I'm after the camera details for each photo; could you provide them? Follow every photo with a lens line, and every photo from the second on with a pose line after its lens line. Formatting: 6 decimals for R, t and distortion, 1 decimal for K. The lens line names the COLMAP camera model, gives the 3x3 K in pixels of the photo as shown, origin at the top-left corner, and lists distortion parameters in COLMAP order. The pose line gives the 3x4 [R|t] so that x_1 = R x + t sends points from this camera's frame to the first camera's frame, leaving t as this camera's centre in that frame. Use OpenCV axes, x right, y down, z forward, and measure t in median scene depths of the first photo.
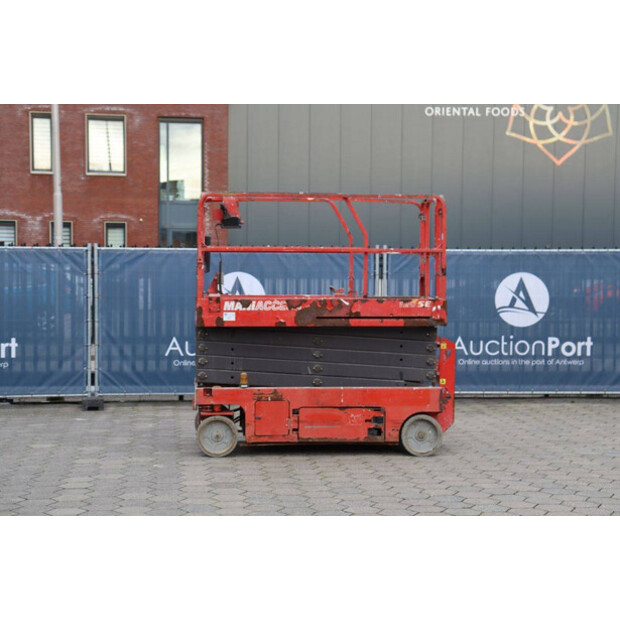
lens RADIAL K [[1408.2, 0, 333.2], [0, 1408.2, 305.5], [0, 0, 1]] dist [0.458767, 0.000000]
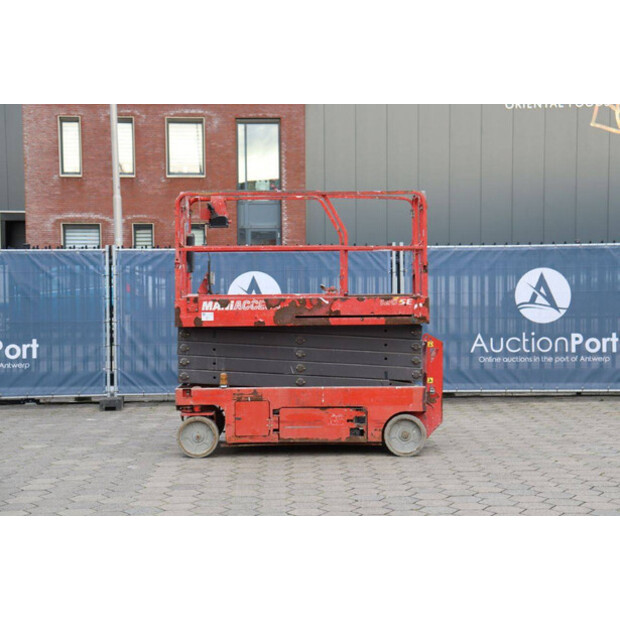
lens RADIAL K [[1408.2, 0, 325.5], [0, 1408.2, 304.9], [0, 0, 1]] dist [0.458767, 0.000000]
pose [[0.996082, -0.011416, -0.087689, 0.095407], [0.011526, 0.999933, 0.000750, -0.000213], [0.087675, -0.001758, 0.996148, 0.016153]]
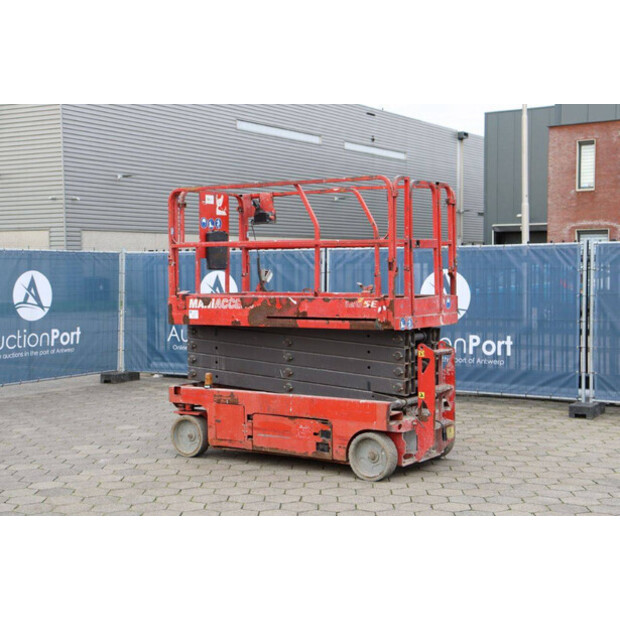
lens RADIAL K [[1026.1, 0, 306.4], [0, 1026.1, 321.7], [0, 0, 1]] dist [0.189775, 0.000000]
pose [[0.772636, 0.022393, -0.634454, 0.430776], [-0.007904, 0.999640, 0.025657, -0.005873], [0.634800, -0.014809, 0.772534, 0.497619]]
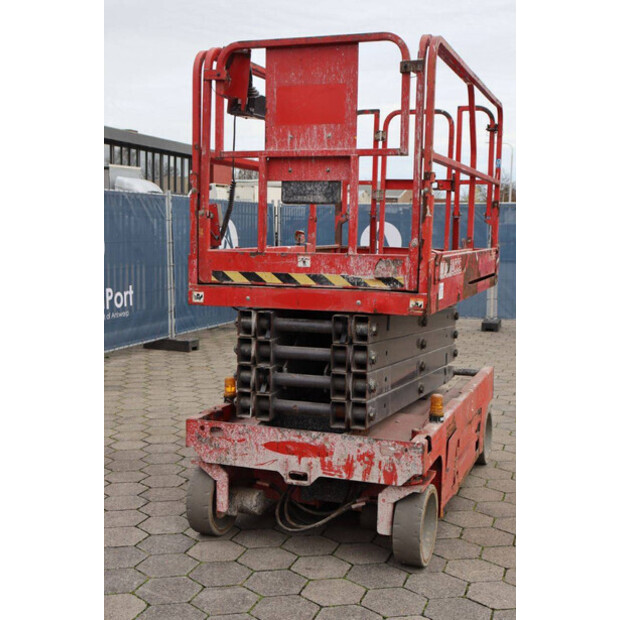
lens RADIAL K [[833.5, 0, 311.4], [0, 833.5, 309.5], [0, 0, 1]] dist [0.073170, 0.000000]
pose [[0.437353, -0.086279, 0.895141, -0.362958], [0.005887, 0.995640, 0.093089, -0.013994], [-0.899271, -0.035444, 0.435954, 0.900741]]
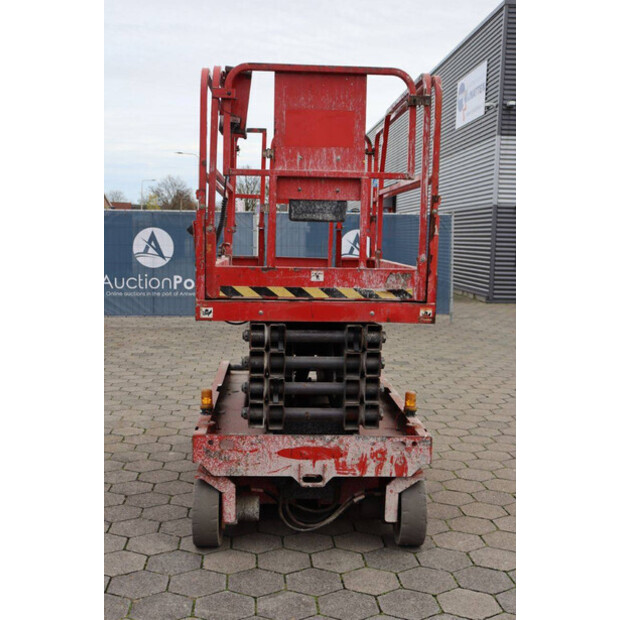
lens RADIAL K [[769.1, 0, 314.6], [0, 769.1, 307.7], [0, 0, 1]] dist [0.036980, 0.000000]
pose [[0.052354, -0.097580, 0.993850, -0.386129], [0.000430, 0.995217, 0.097691, -0.019785], [-0.998629, -0.004687, 0.052145, 1.018230]]
